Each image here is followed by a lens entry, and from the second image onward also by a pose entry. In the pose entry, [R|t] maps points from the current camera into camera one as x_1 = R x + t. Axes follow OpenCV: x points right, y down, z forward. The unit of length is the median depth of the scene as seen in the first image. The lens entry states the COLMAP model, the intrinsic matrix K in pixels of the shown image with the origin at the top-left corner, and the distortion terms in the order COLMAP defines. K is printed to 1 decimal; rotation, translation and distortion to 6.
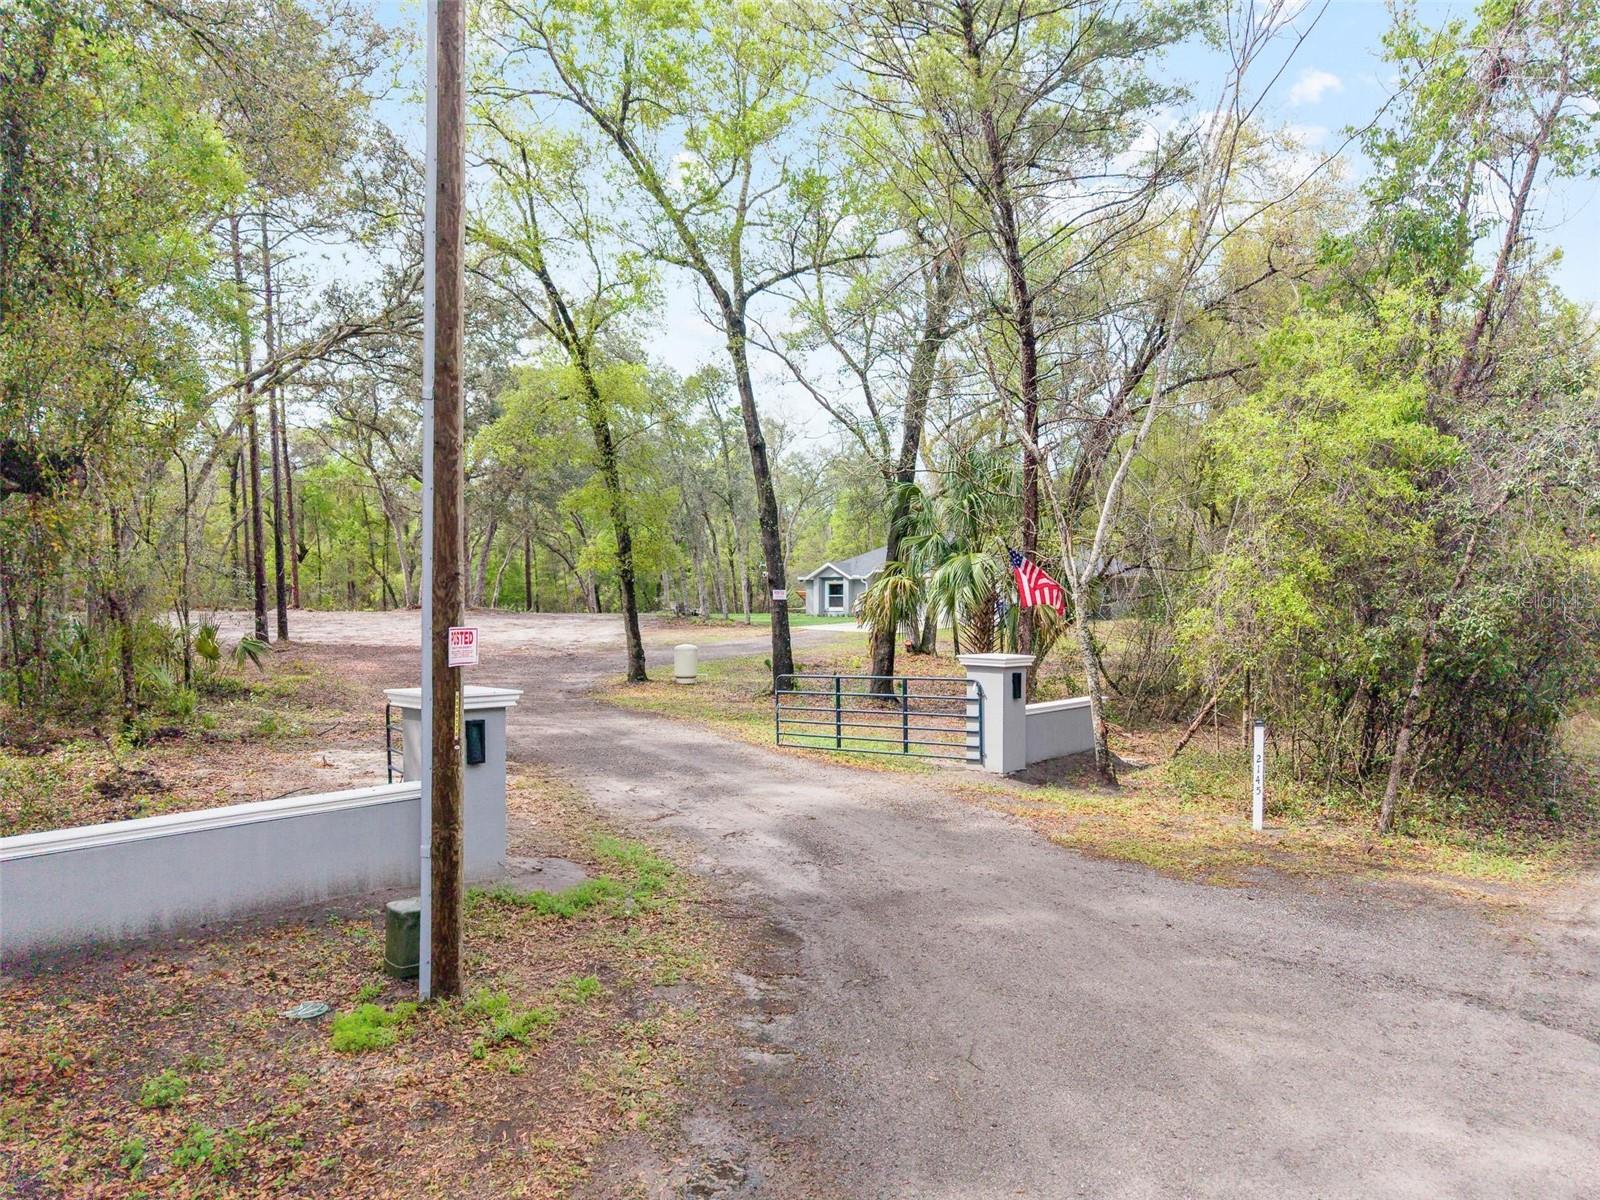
lens RADIAL K [[1009.2, 0, 807.6], [0, 1009.2, 608.1], [0, 0, 1]] dist [0.065601, -0.121456]
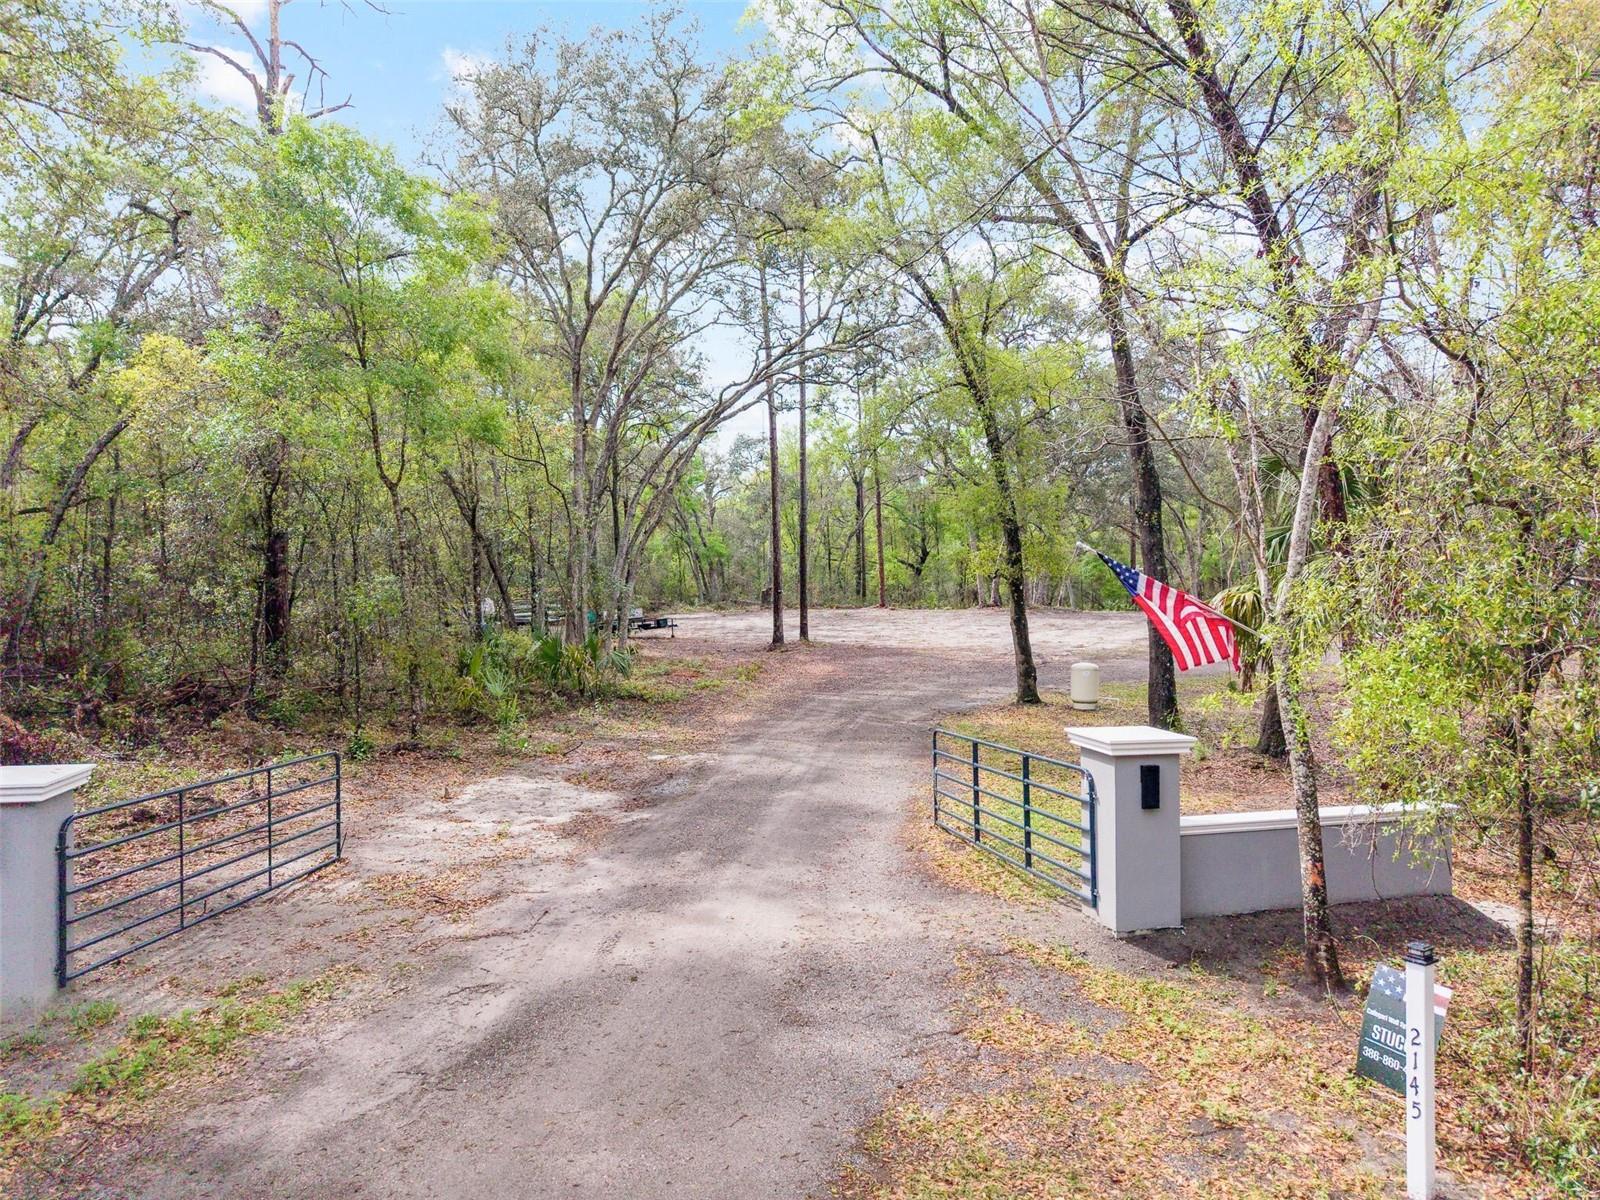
lens RADIAL K [[1009.2, 0, 807.6], [0, 1009.2, 608.1], [0, 0, 1]] dist [0.065601, -0.121456]
pose [[0.829511, -0.000961, -0.558490, 0.372052], [0.004735, 0.999975, 0.005313, -0.032025], [0.558470, -0.007051, 0.829495, 0.392862]]
